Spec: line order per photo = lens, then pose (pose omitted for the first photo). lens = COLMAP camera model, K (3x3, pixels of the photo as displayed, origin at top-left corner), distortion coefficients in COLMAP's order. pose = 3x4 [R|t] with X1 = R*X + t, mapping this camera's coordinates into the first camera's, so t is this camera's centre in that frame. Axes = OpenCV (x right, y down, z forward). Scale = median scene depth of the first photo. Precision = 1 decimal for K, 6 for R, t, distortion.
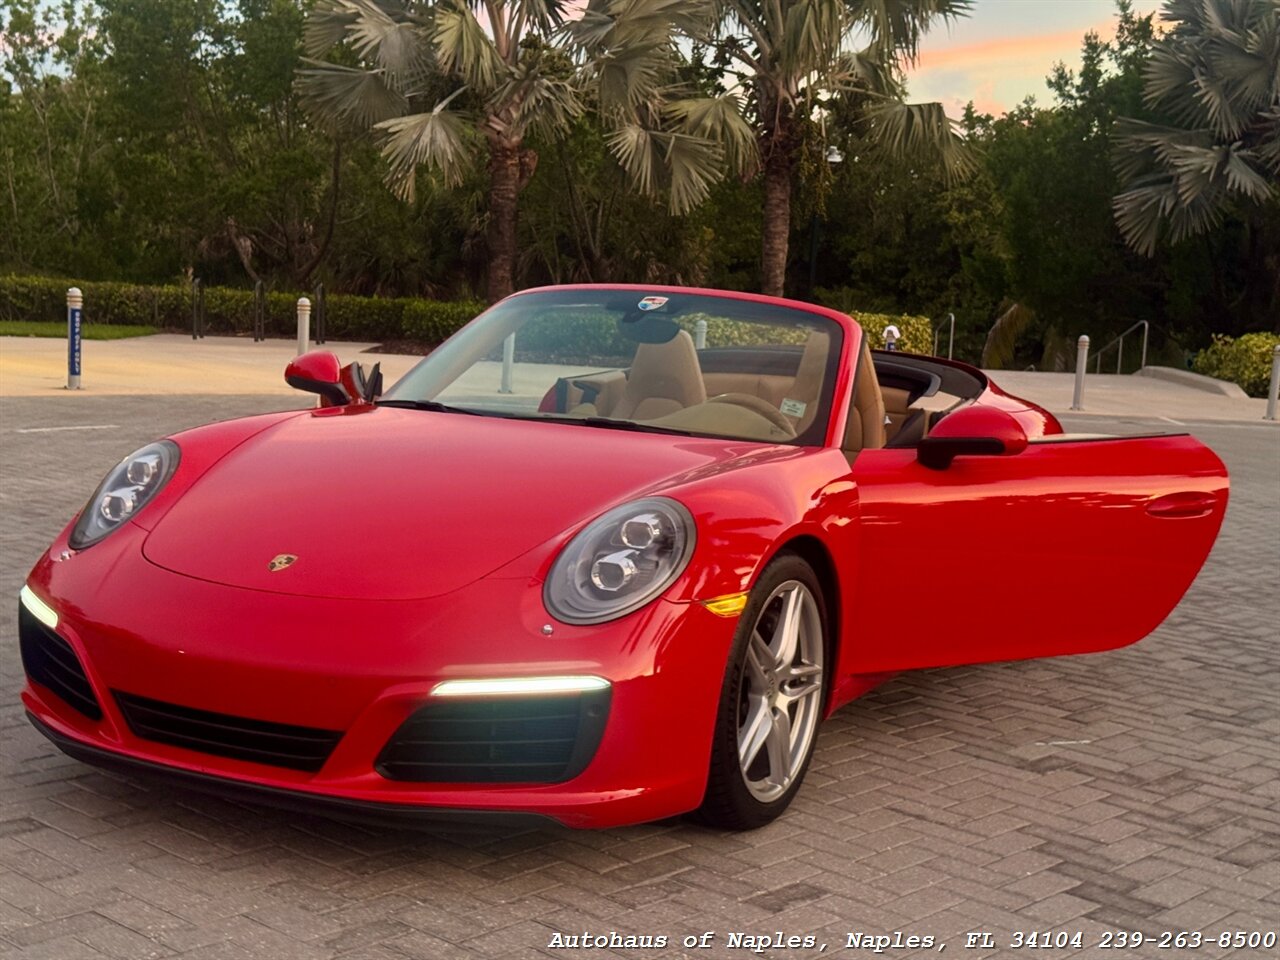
lens RADIAL K [[1796.8, 0, 634.3], [0, 1796.8, 475.9], [0, 0, 1]] dist [0.196683, -0.577533]
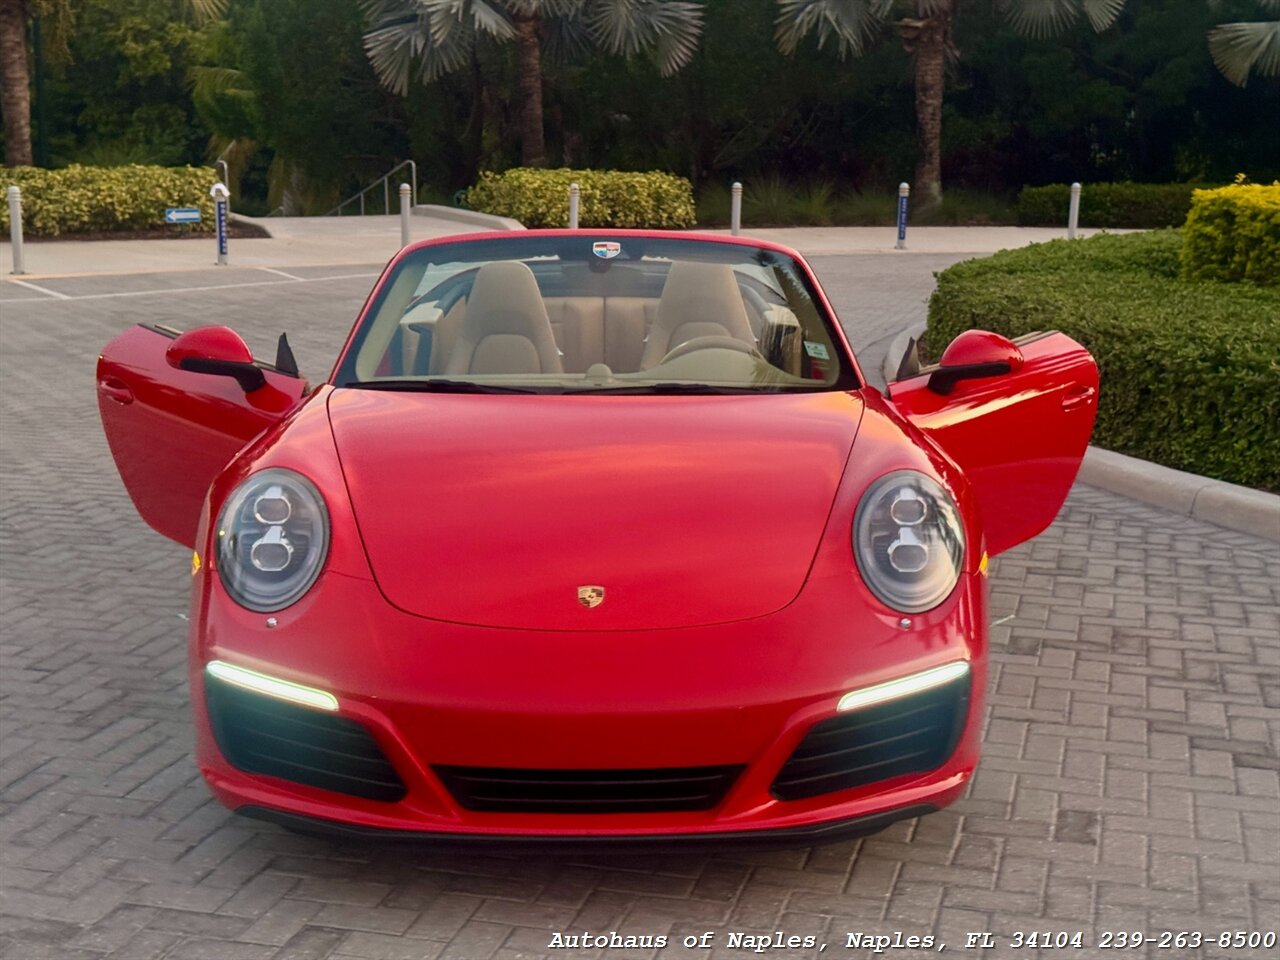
lens RADIAL K [[1796.8, 0, 634.3], [0, 1796.8, 475.9], [0, 0, 1]] dist [0.196683, -0.577533]
pose [[0.875127, -0.135314, 0.464589, -0.115146], [0.088333, 0.988646, 0.121560, -0.023931], [-0.475763, -0.065342, 0.877143, 0.034840]]
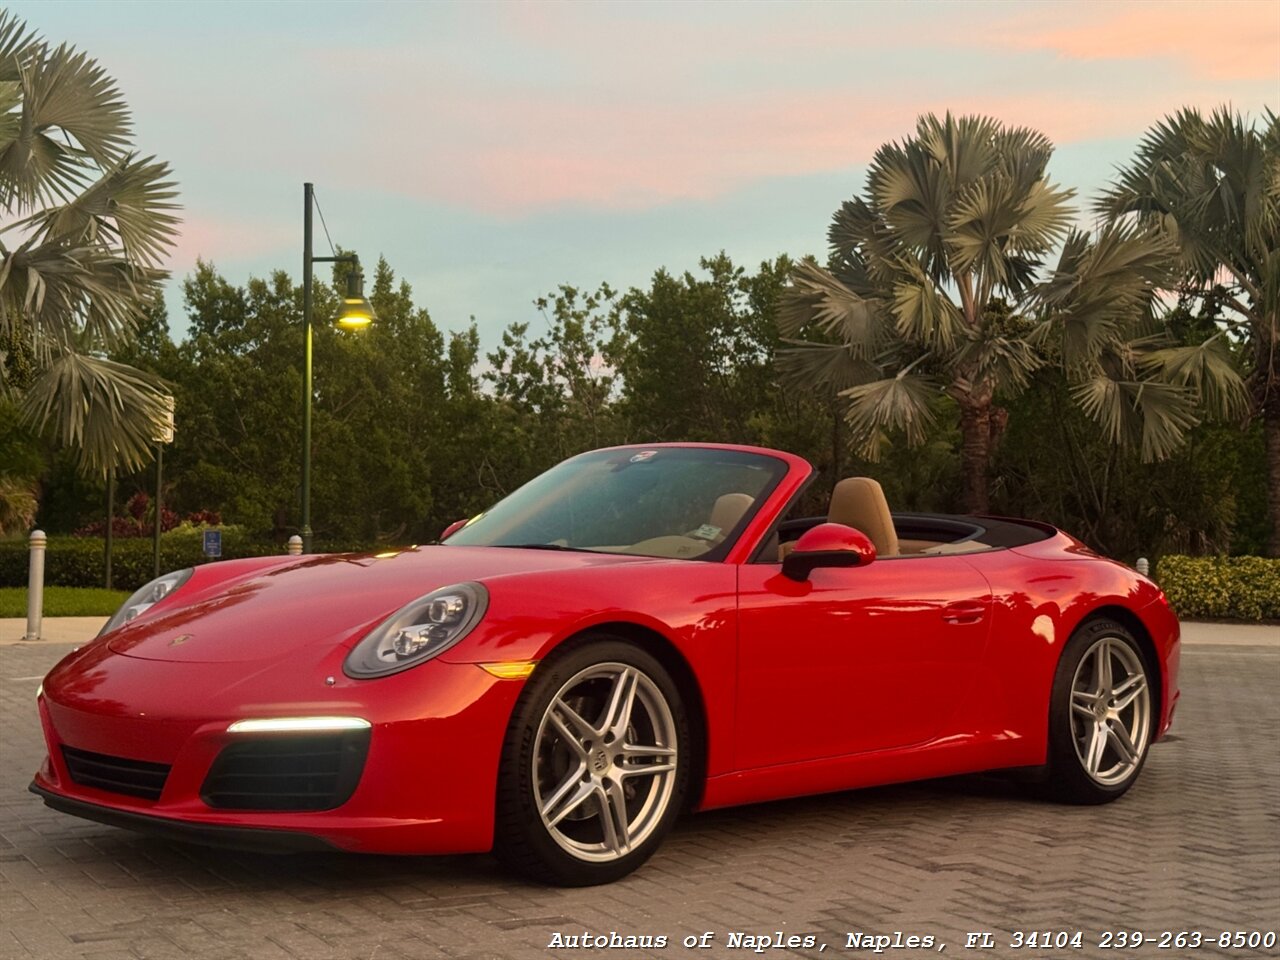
lens RADIAL K [[1796.8, 0, 634.3], [0, 1796.8, 475.9], [0, 0, 1]] dist [0.196683, -0.577533]
pose [[0.941195, -0.046003, -0.334718, 0.090082], [-0.008500, 0.987149, -0.159574, 0.022882], [0.337757, 0.153035, 0.928709, -0.013285]]
